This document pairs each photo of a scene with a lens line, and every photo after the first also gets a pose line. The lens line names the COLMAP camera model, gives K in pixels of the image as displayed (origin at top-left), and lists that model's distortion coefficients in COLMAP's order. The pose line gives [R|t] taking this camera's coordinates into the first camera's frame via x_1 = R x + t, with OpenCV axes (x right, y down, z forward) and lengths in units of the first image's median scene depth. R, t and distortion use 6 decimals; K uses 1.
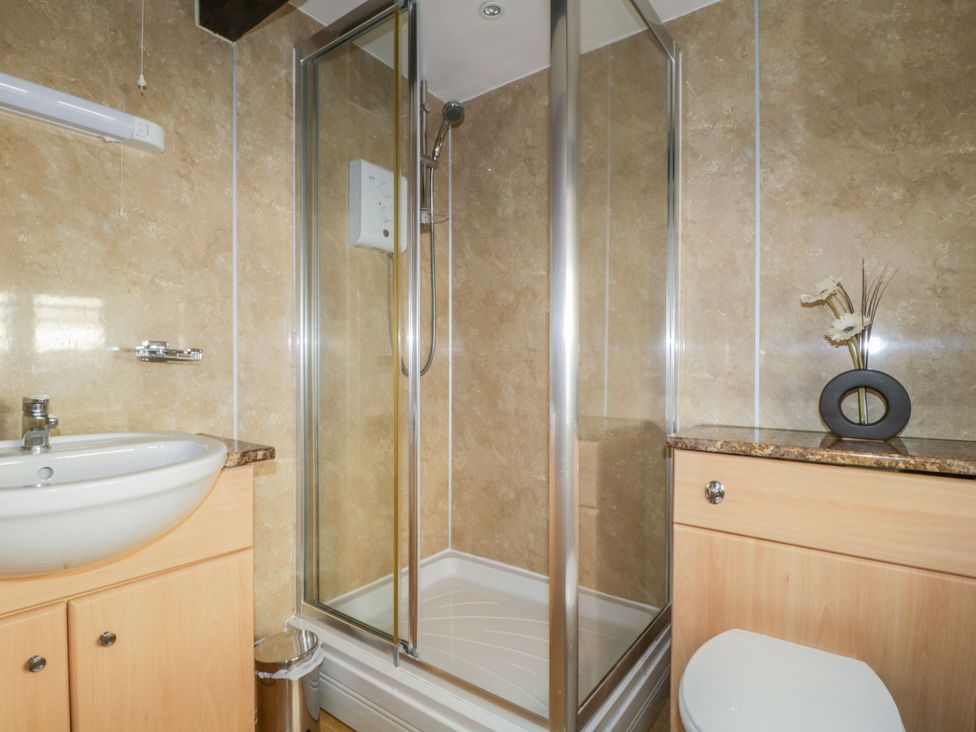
lens RADIAL K [[510.0, 0, 486.2], [0, 510.0, 369.7], [0, 0, 1]] dist [0.000156, -0.011141]
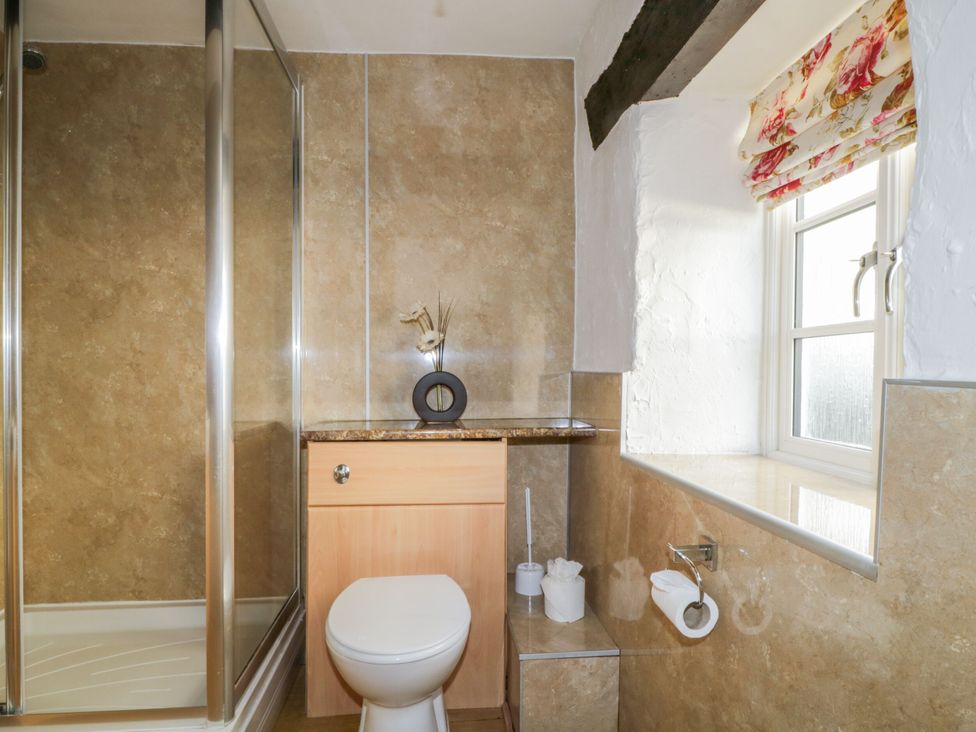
lens RADIAL K [[510.0, 0, 486.4], [0, 510.0, 369.4], [0, 0, 1]] dist [0.000156, -0.011141]
pose [[0.739999, -0.002050, 0.672605, -0.068104], [0.008025, 0.999951, -0.005782, 0.001934], [-0.672560, 0.009677, 0.739980, -0.078031]]
